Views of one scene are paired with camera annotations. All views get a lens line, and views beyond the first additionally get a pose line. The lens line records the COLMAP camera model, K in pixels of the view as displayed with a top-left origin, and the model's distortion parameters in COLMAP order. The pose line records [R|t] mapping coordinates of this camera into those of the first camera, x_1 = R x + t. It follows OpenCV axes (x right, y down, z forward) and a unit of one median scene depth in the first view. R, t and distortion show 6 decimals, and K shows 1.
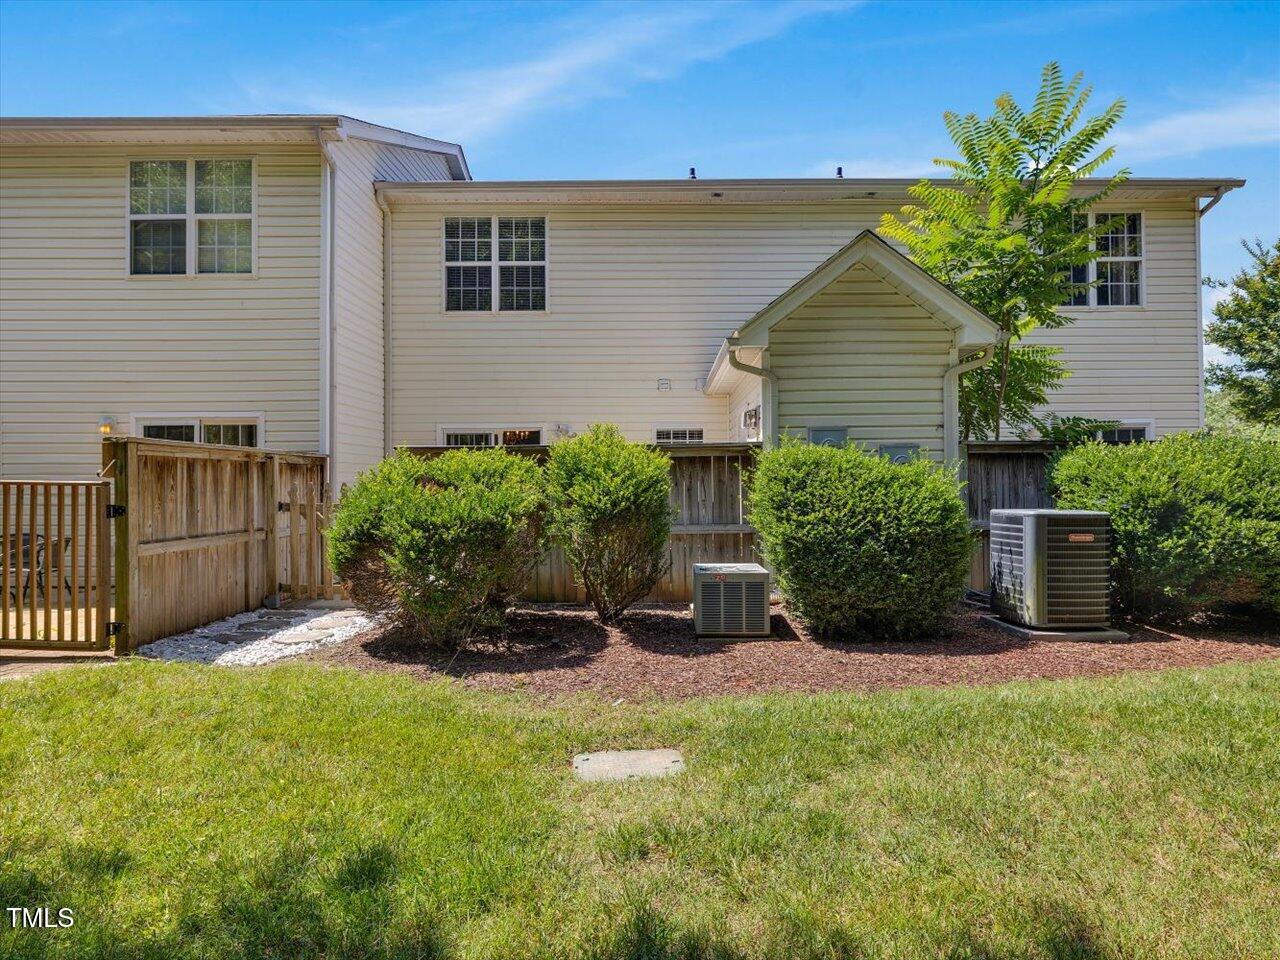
lens RADIAL K [[709.3, 0, 649.5], [0, 709.3, 473.9], [0, 0, 1]] dist [-0.001447, 0.000701]
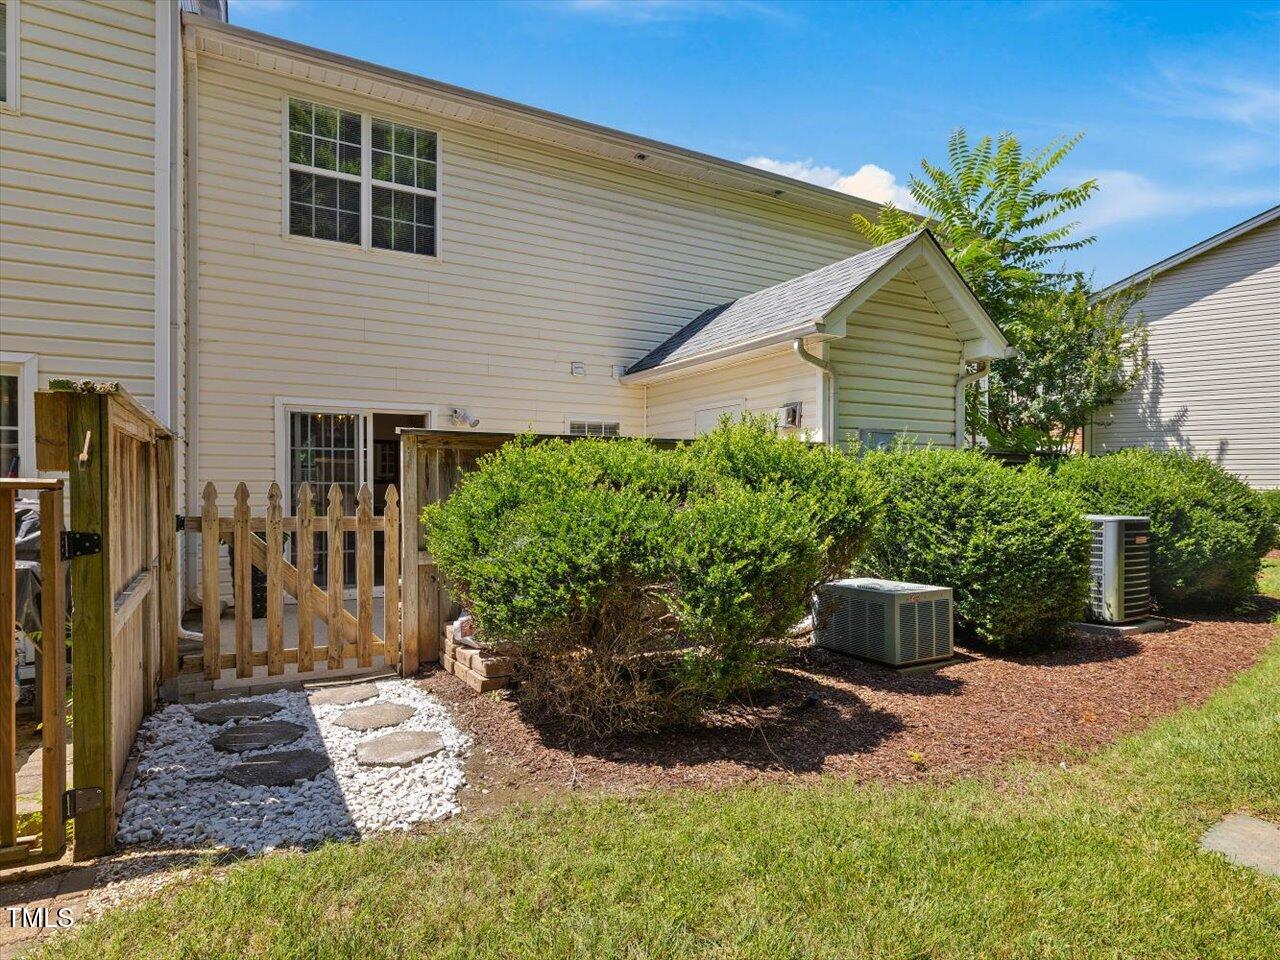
lens RADIAL K [[720.4, 0, 642.0], [0, 720.4, 490.4], [0, 0, 1]] dist [-0.003554, -0.001021]
pose [[0.867398, 0.004792, 0.497592, -0.409829], [-0.016294, 0.999691, 0.018777, 0.001902], [-0.497348, -0.024395, 0.867208, 0.260525]]
